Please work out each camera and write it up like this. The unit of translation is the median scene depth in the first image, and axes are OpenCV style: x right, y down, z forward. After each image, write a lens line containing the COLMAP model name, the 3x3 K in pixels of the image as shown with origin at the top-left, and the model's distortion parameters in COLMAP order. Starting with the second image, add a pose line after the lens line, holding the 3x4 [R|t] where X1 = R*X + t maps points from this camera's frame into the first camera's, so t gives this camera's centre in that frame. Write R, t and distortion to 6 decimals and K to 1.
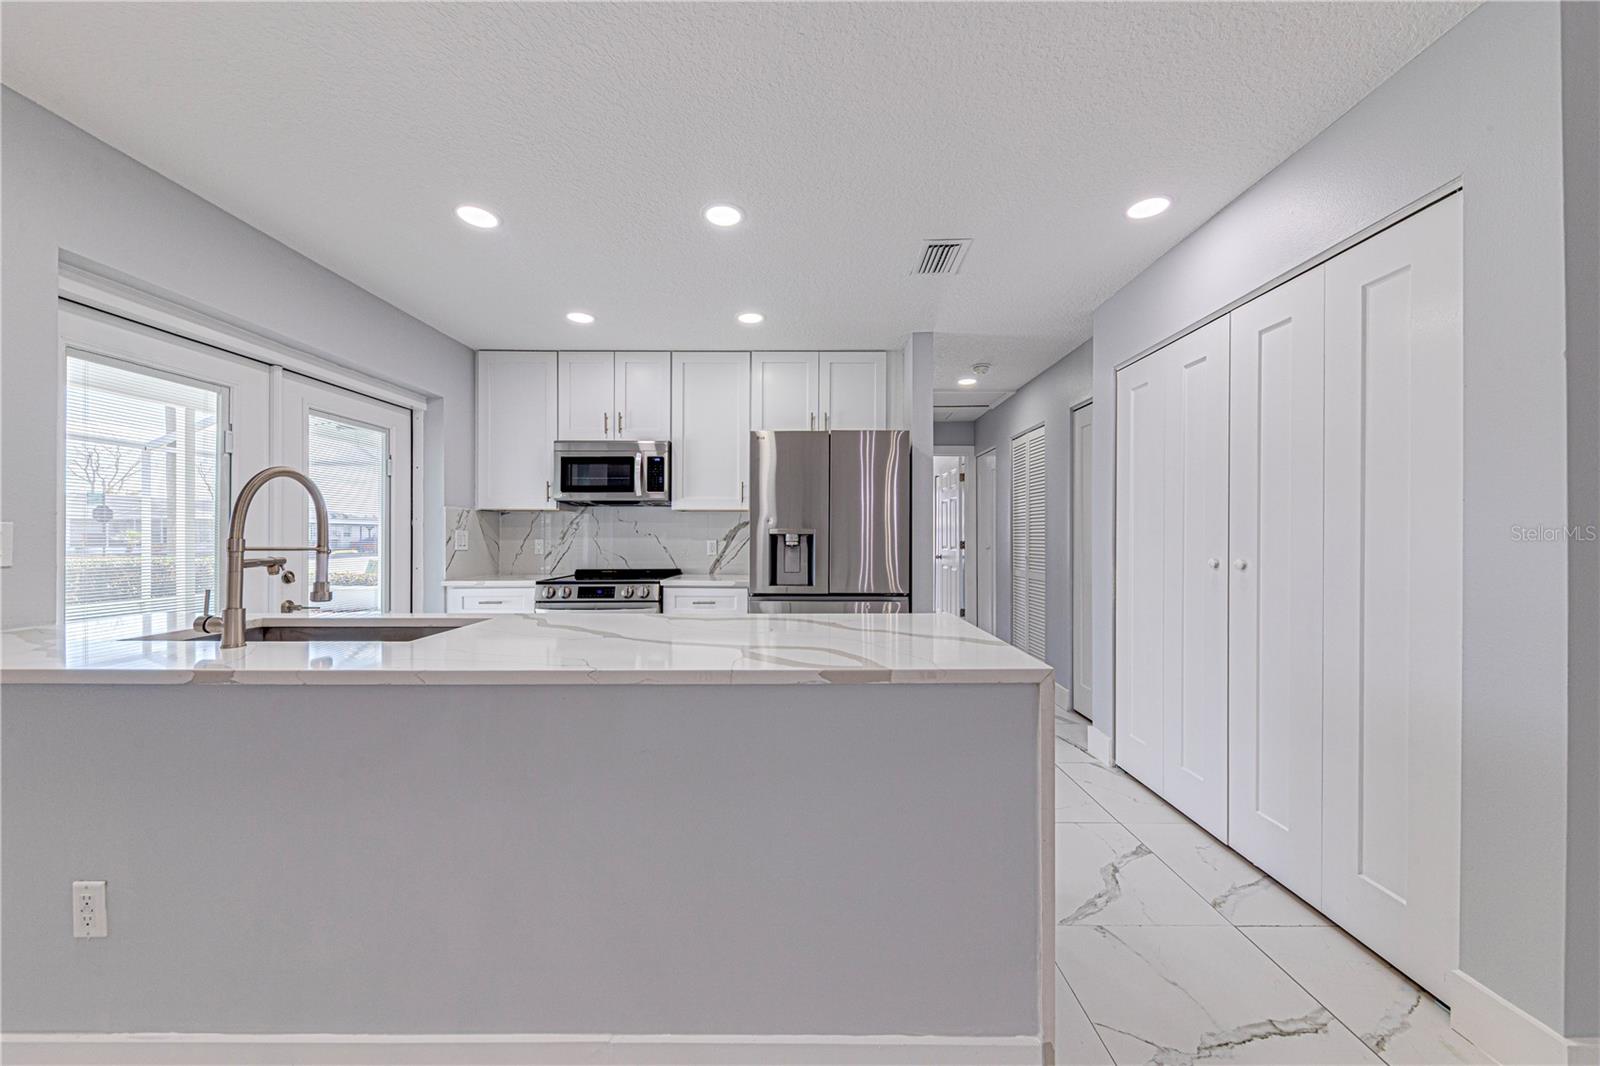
lens RADIAL K [[557.8, 0, 809.7], [0, 557.8, 538.2], [0, 0, 1]] dist [0.001391, -0.001049]
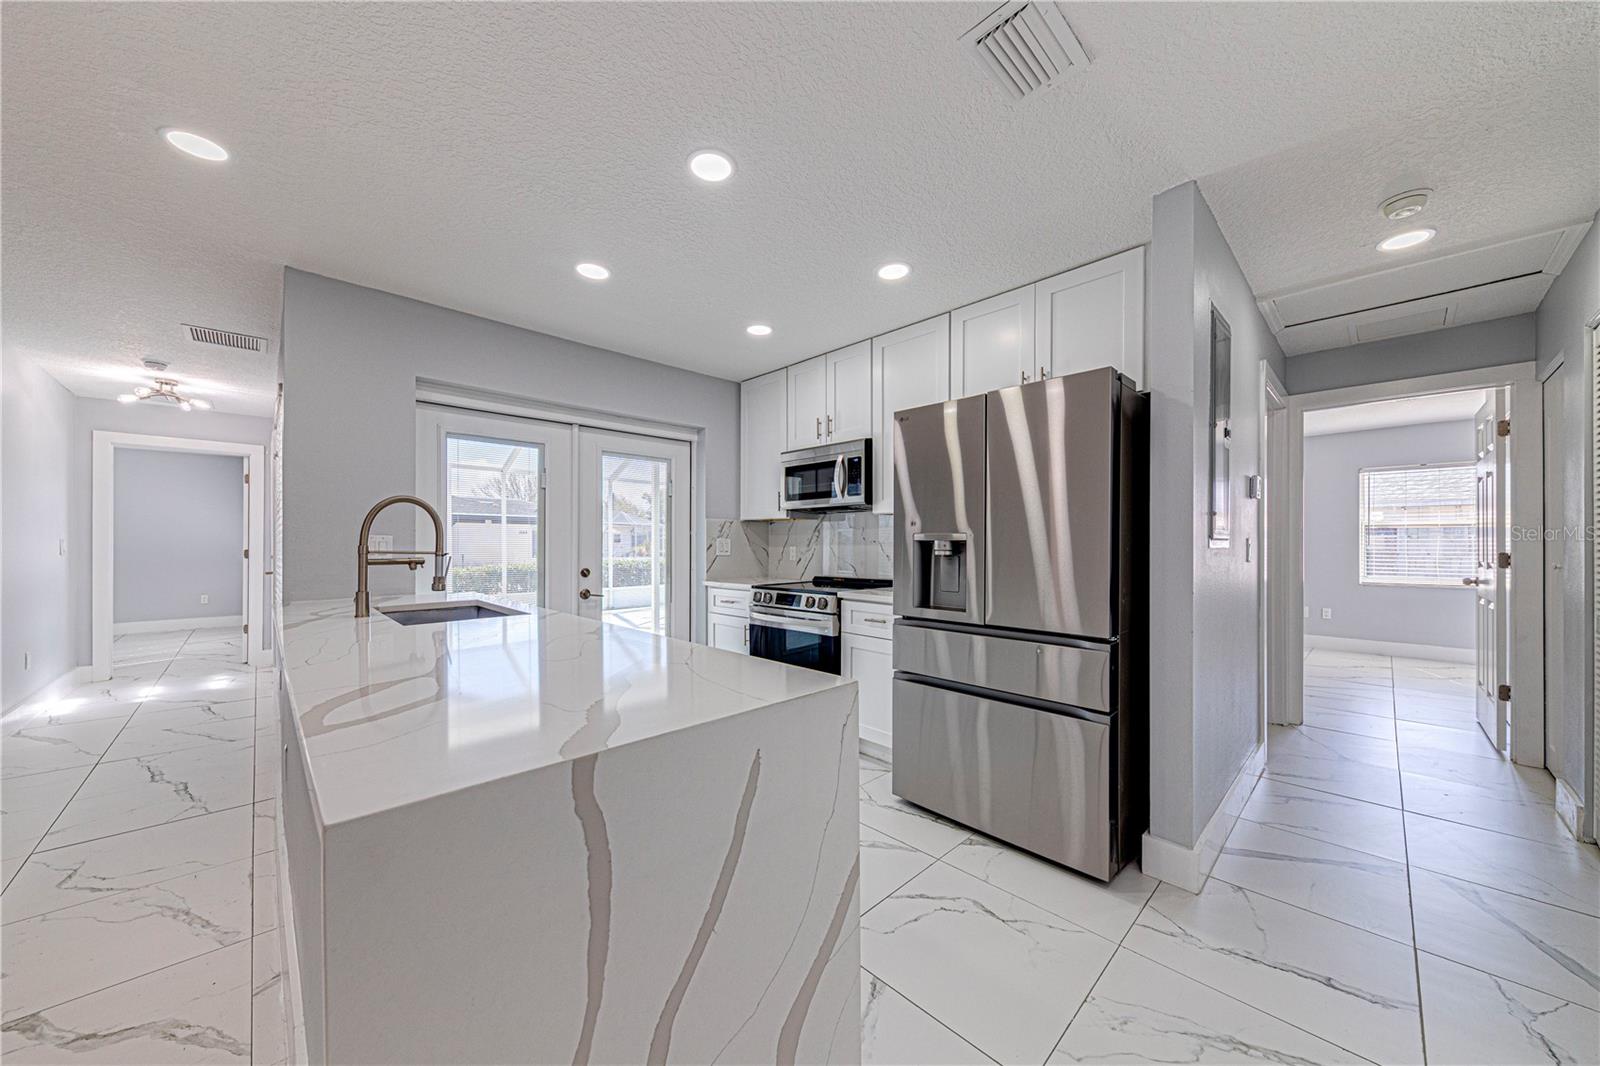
lens RADIAL K [[557.8, 0, 806.4], [0, 557.8, 541.7], [0, 0, 1]] dist [0.001391, -0.001049]
pose [[0.693521, -0.003448, -0.720428, 0.333173], [-0.001589, 0.999979, -0.006315, -0.000605], [0.720435, 0.005524, 0.693501, 0.305465]]
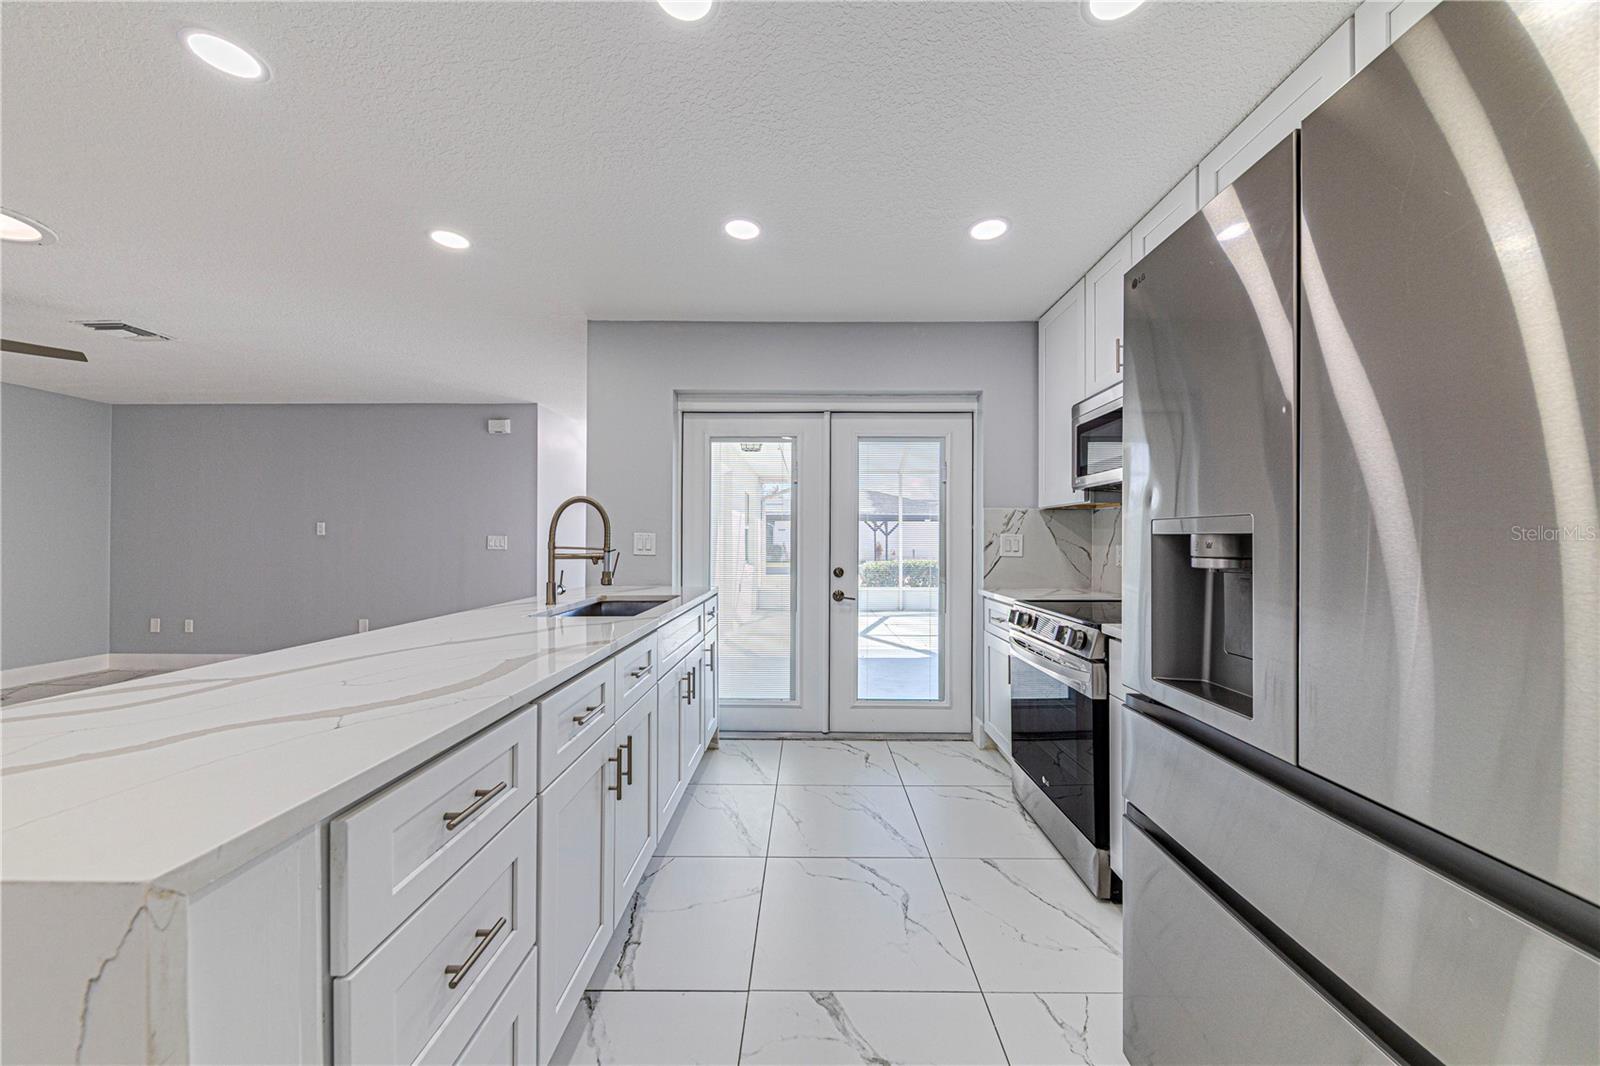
lens RADIAL K [[557.8, 0, 803.4], [0, 557.8, 536.6], [0, 0, 1]] dist [0.001391, -0.001049]
pose [[-0.020269, -0.008325, -0.999760, 0.253385], [-0.004478, 0.999956, -0.008235, -0.001558], [0.999785, 0.004310, -0.020305, 0.676007]]
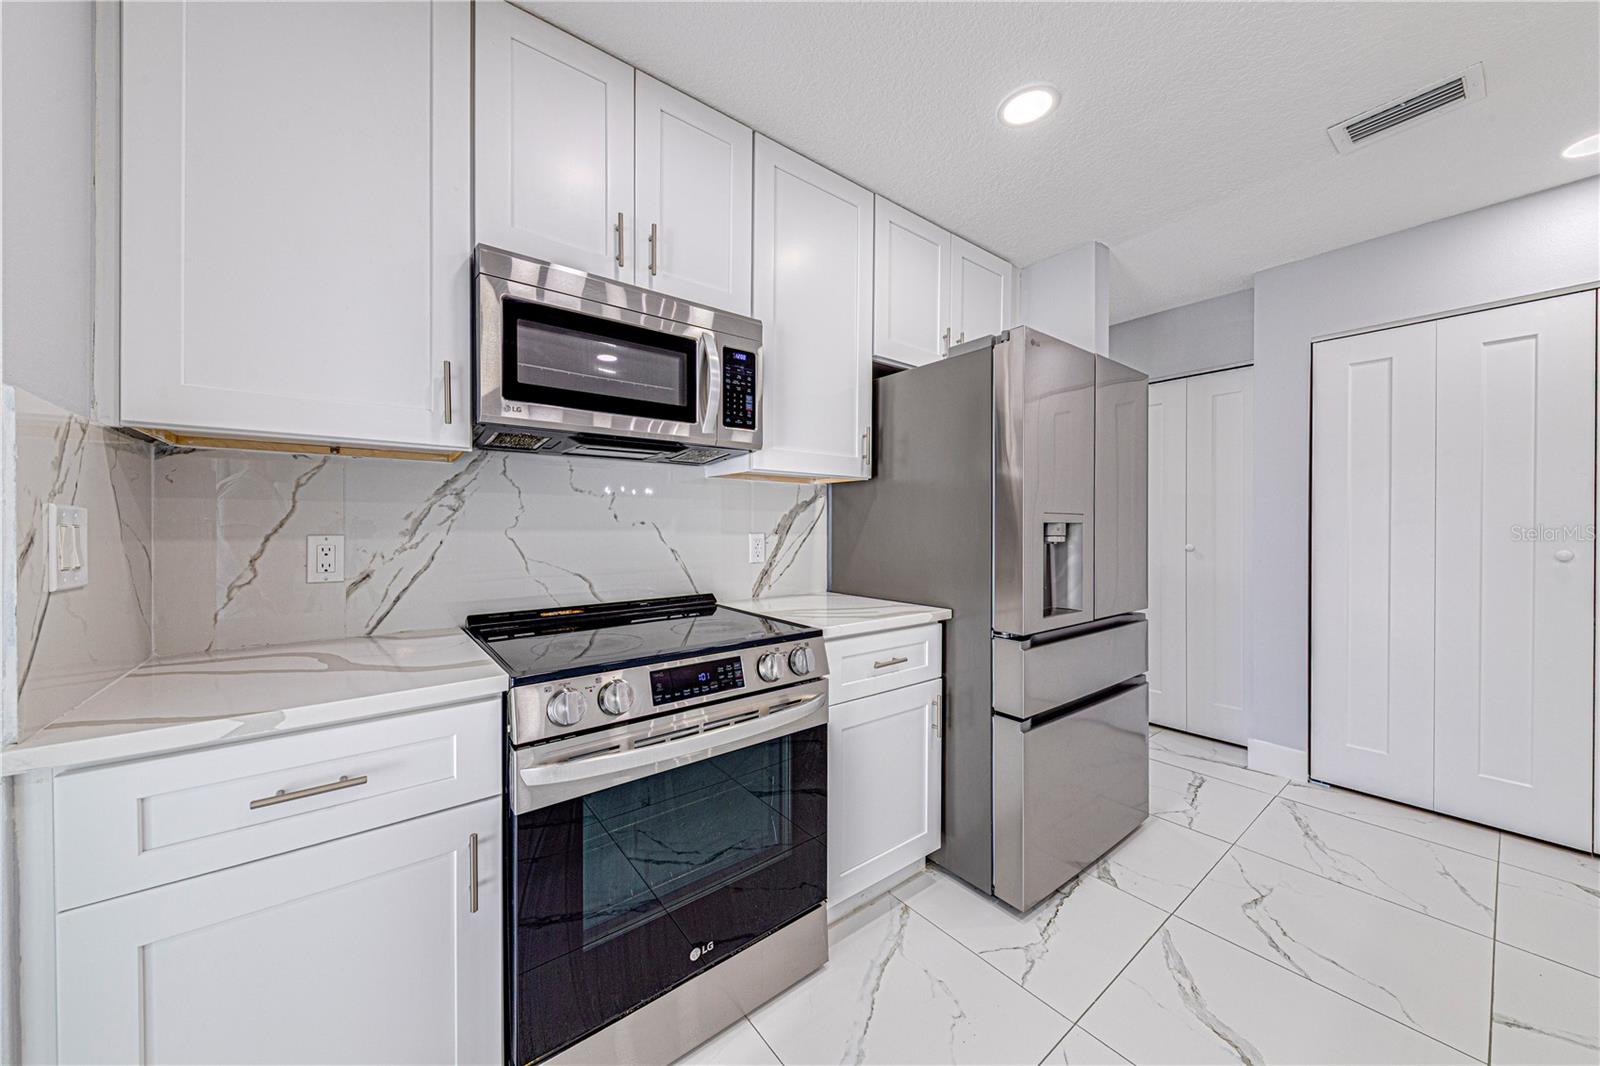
lens RADIAL K [[557.8, 0, 802.0], [0, 557.8, 531.6], [0, 0, 1]] dist [0.001391, -0.001049]
pose [[0.791639, -0.007370, 0.610945, -0.511165], [0.002673, 0.999959, 0.008599, -0.003614], [-0.610984, -0.005174, 0.791626, 0.614381]]
